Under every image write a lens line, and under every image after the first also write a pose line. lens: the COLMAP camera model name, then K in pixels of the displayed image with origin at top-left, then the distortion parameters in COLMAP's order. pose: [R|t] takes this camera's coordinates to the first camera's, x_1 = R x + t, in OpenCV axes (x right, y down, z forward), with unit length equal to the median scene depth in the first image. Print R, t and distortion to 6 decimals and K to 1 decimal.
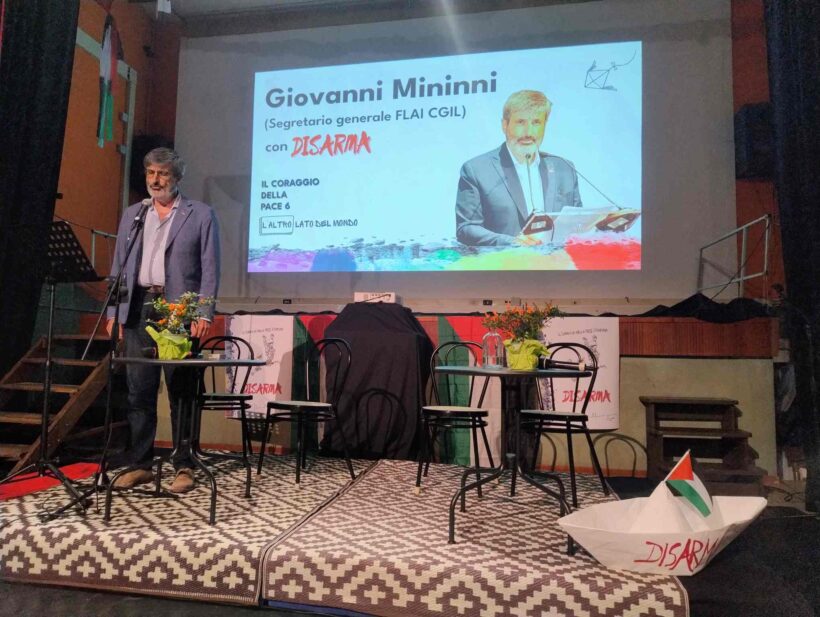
lens RADIAL K [[555.7, 0, 410.0], [0, 555.7, 308.9], [0, 0, 1]] dist [0.031263, -0.024935]
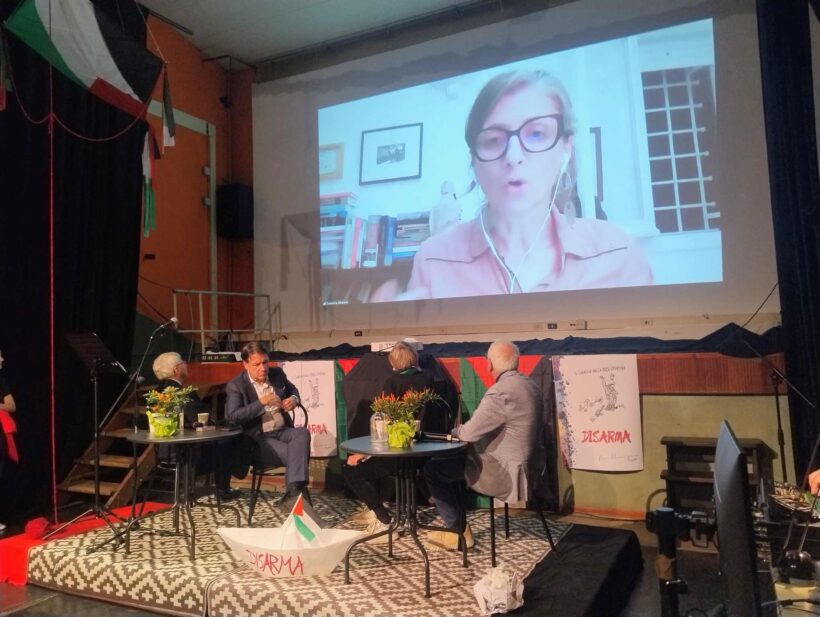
lens RADIAL K [[645.8, 0, 409.9], [0, 645.8, 312.5], [0, 0, 1]] dist [0.045614, -0.051551]
pose [[0.959795, -0.061394, -0.273906, 0.647523], [0.068245, 0.997547, 0.015547, -0.209366], [0.272280, -0.033614, 0.961631, -0.363420]]
